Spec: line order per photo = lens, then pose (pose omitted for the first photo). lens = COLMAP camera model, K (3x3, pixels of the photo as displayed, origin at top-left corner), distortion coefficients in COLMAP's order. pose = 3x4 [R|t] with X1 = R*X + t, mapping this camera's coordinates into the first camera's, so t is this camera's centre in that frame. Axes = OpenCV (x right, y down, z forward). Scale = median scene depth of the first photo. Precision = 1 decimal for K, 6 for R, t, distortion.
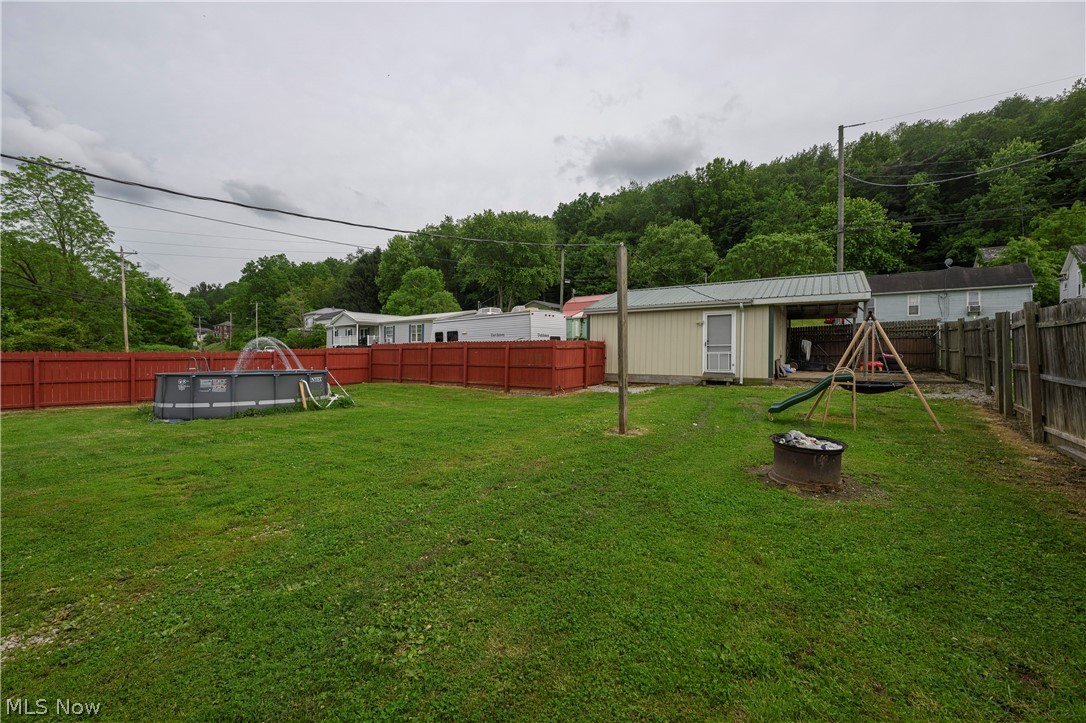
lens RADIAL K [[429.7, 0, 541.5], [0, 429.7, 358.9], [0, 0, 1]] dist [-0.001021, 0.000031]
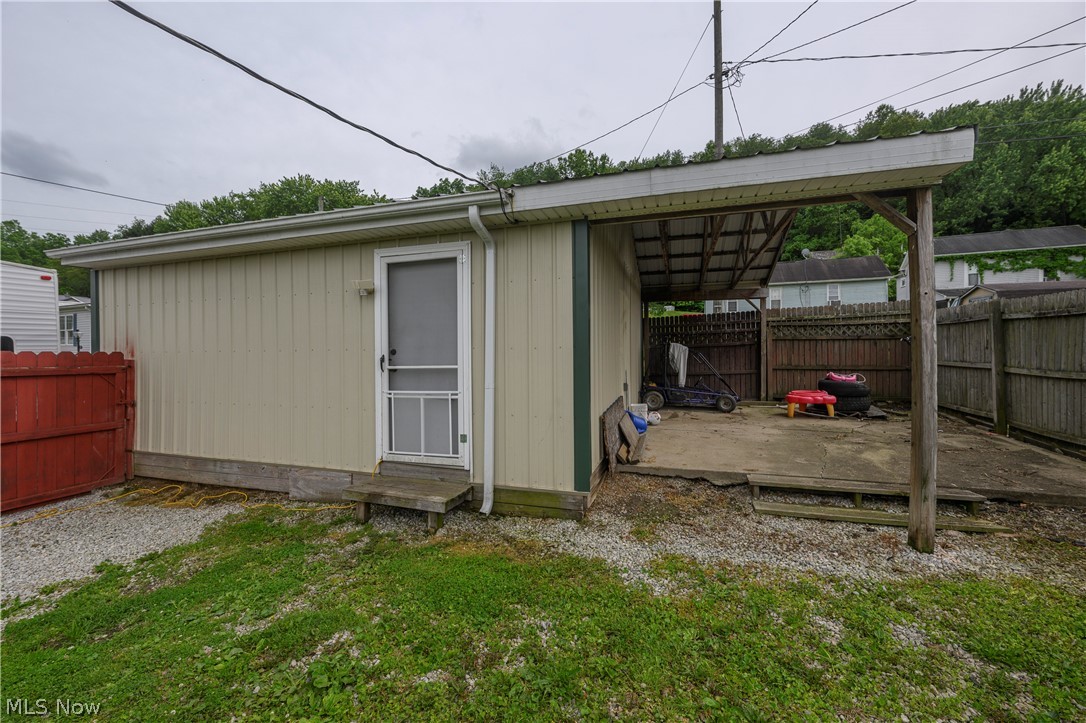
lens RADIAL K [[429.7, 0, 543.2], [0, 429.7, 357.3], [0, 0, 1]] dist [-0.001021, 0.000031]
pose [[0.960821, -0.014987, 0.276764, 0.086587], [0.015382, 0.999881, 0.000745, -0.007828], [-0.276742, 0.003541, 0.960938, 0.148139]]
